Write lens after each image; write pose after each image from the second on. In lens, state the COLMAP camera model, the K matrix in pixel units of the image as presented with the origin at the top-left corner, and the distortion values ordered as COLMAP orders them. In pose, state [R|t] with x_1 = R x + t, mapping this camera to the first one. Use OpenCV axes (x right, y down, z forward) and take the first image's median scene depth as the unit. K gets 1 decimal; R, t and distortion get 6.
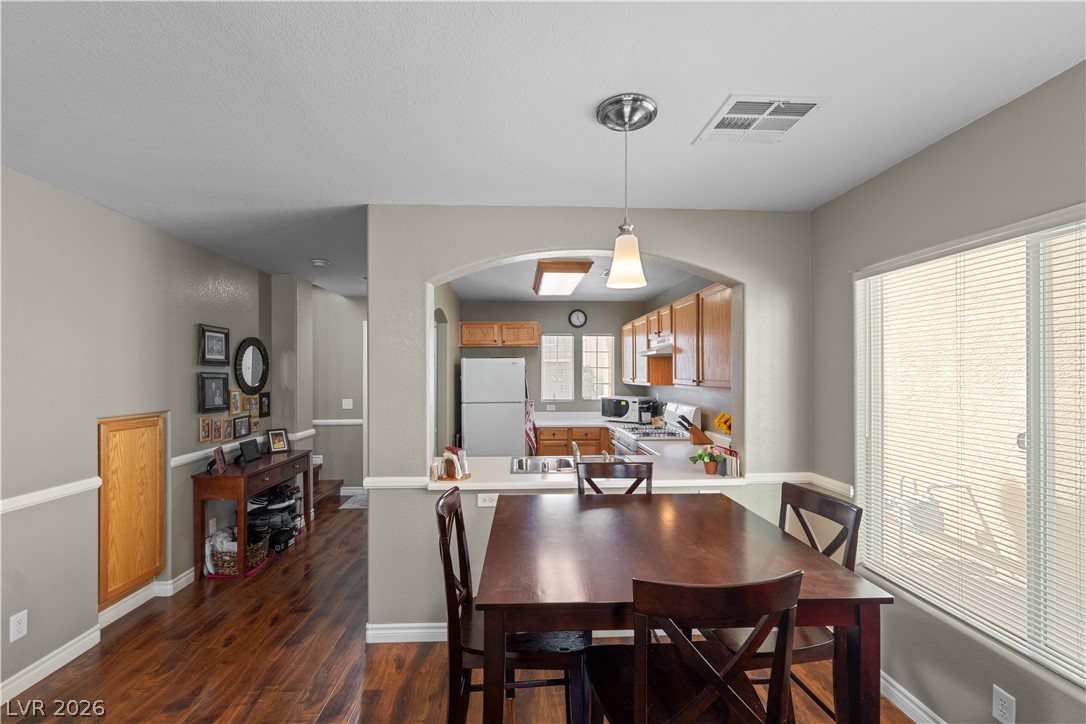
lens RADIAL K [[474.2, 0, 542.0], [0, 474.2, 369.5], [0, 0, 1]] dist [-0.004280, -0.000480]
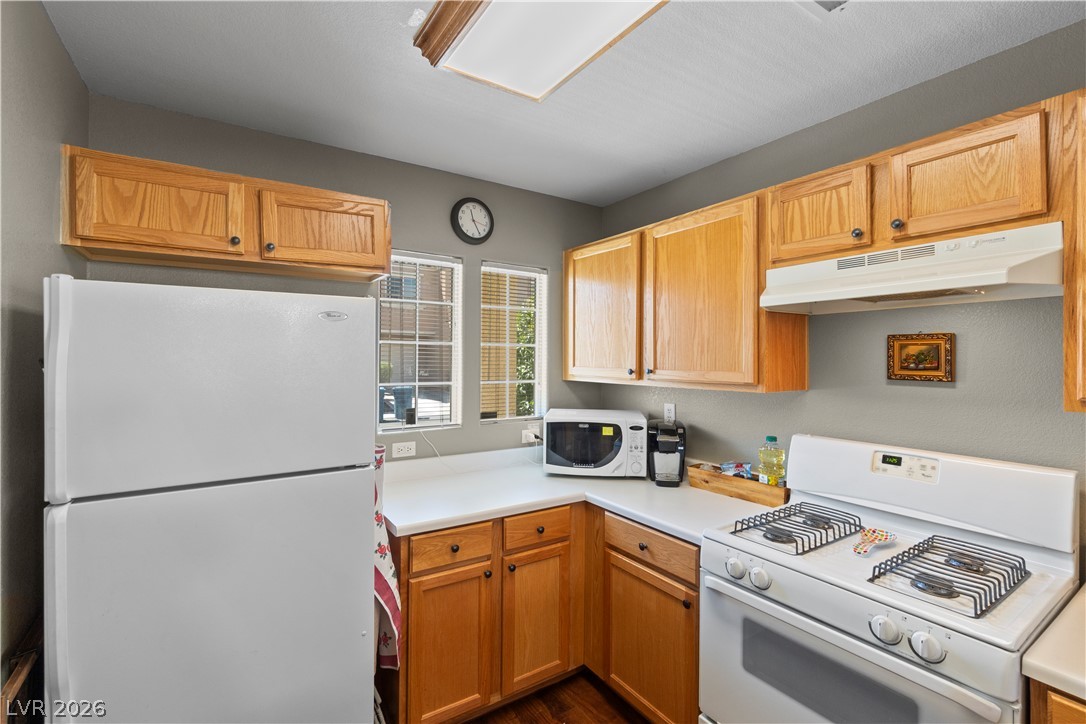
lens RADIAL K [[474.2, 0, 537.1], [0, 474.2, 357.0], [0, 0, 1]] dist [-0.004280, -0.000480]
pose [[0.868146, 0.006782, 0.496262, -0.083477], [-0.011641, 0.999910, 0.006701, 0.005553], [-0.496172, -0.011595, 0.868147, 0.683370]]
